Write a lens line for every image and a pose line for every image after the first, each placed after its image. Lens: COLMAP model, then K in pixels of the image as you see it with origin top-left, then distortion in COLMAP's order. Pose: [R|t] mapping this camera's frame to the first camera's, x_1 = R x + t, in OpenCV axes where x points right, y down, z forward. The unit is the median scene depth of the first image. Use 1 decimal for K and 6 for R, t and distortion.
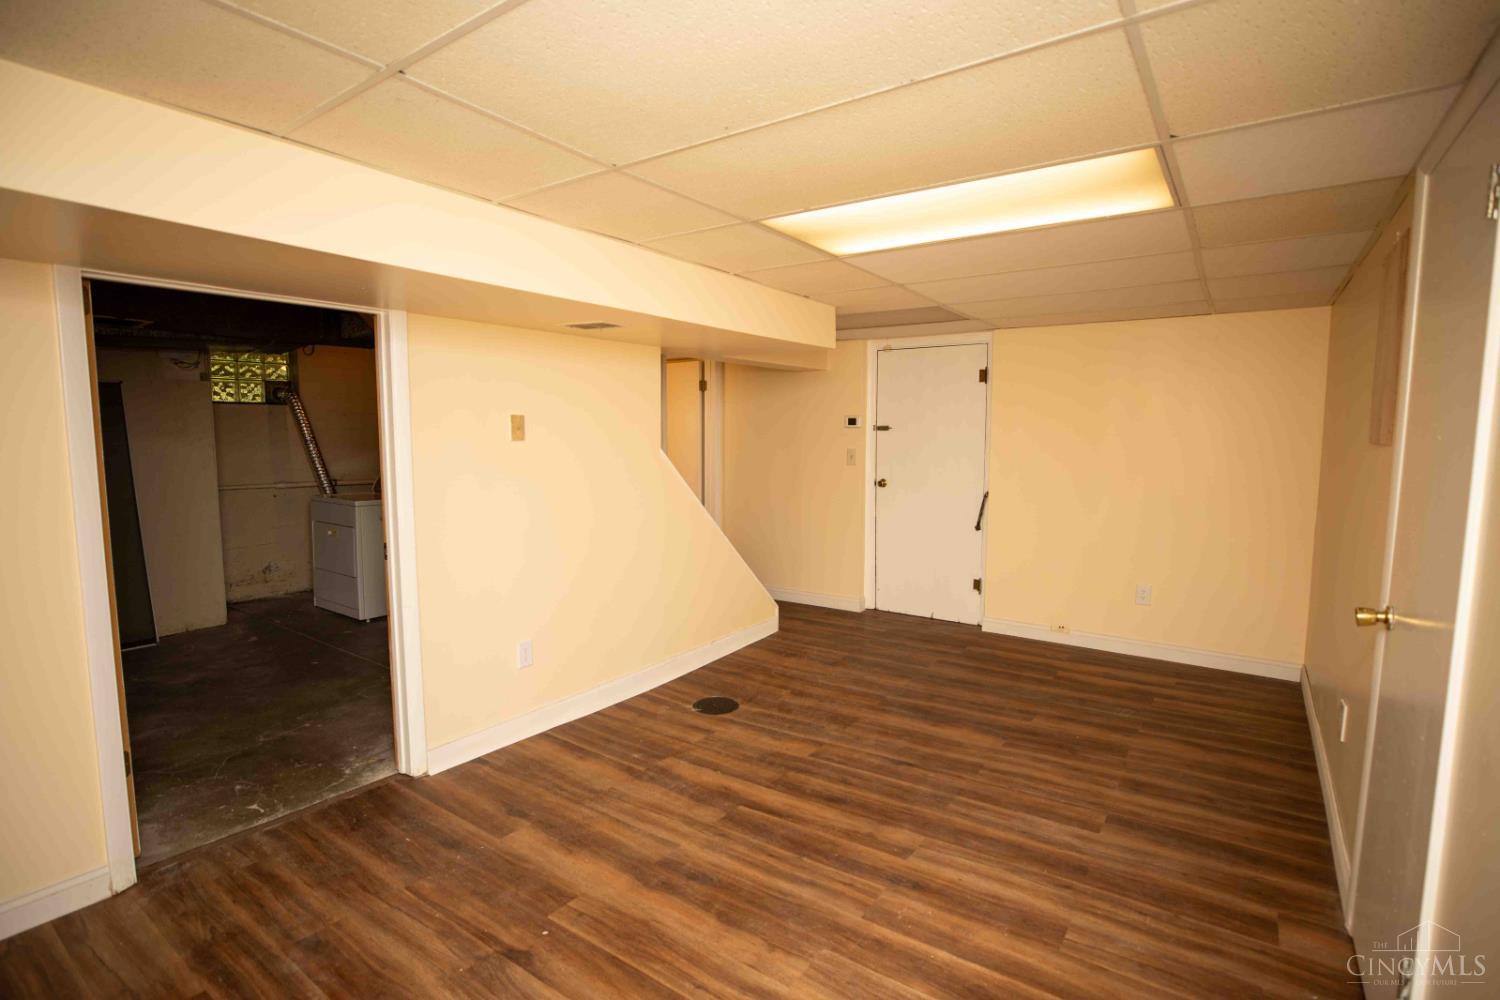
lens RADIAL K [[709.6, 0, 752.1], [0, 709.6, 505.5], [0, 0, 1]] dist [-0.002298, 0.005255]
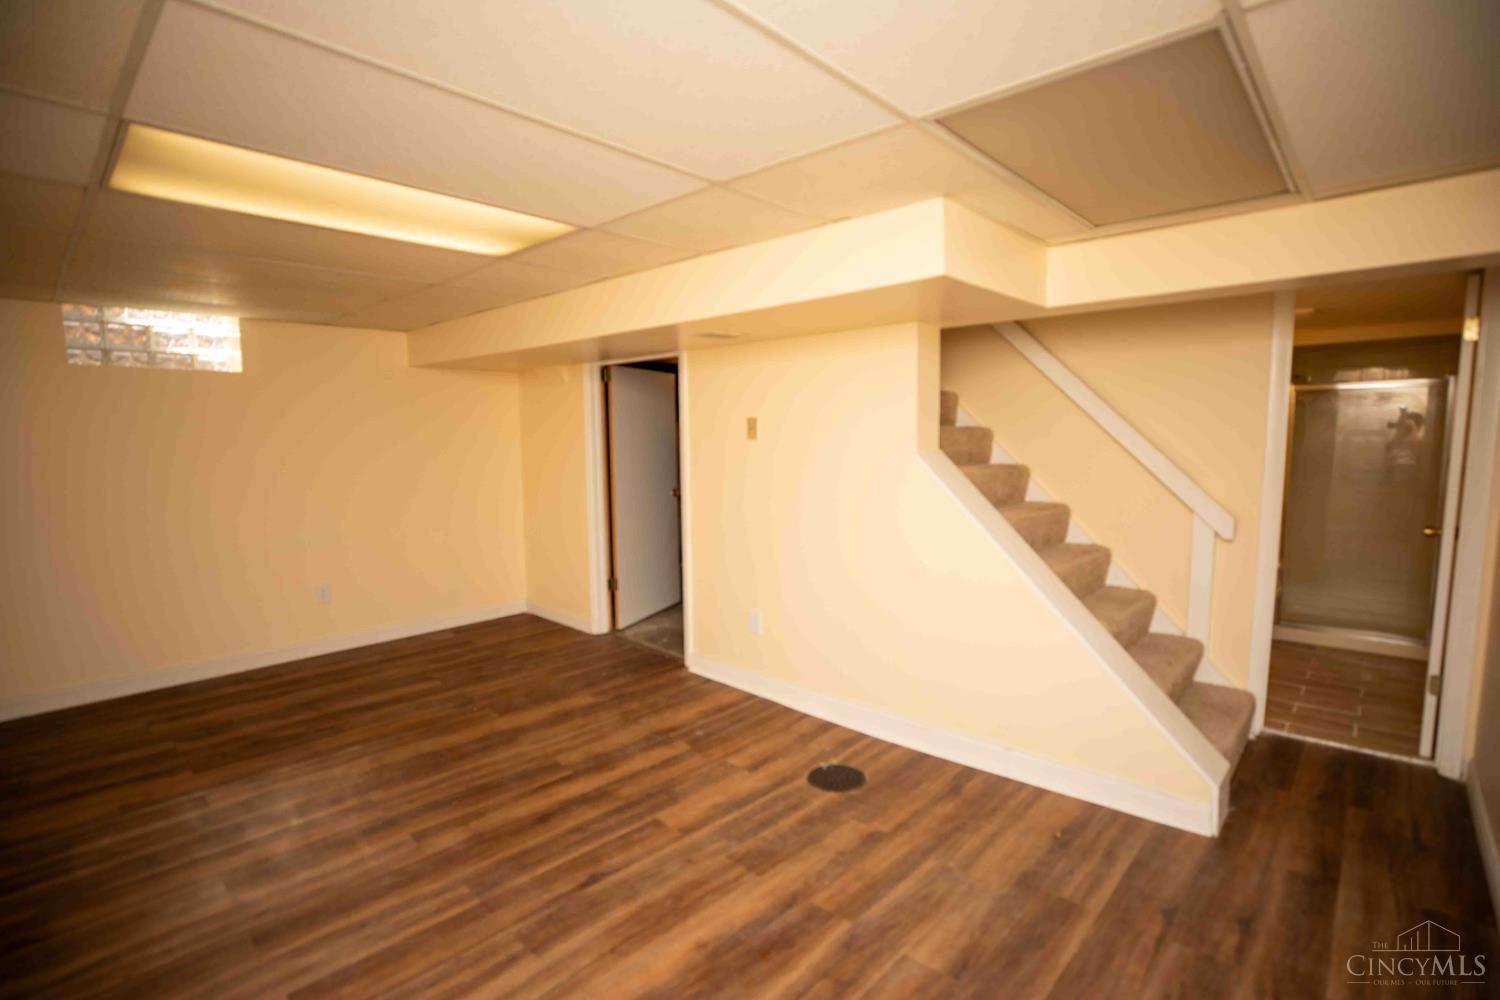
lens RADIAL K [[709.6, 0, 749.9], [0, 709.6, 504.8], [0, 0, 1]] dist [-0.002298, 0.005255]
pose [[-0.145604, 0.090523, -0.985193, 0.852836], [-0.086625, 0.990814, 0.103842, -0.106390], [0.985543, 0.100462, -0.136425, 1.191903]]
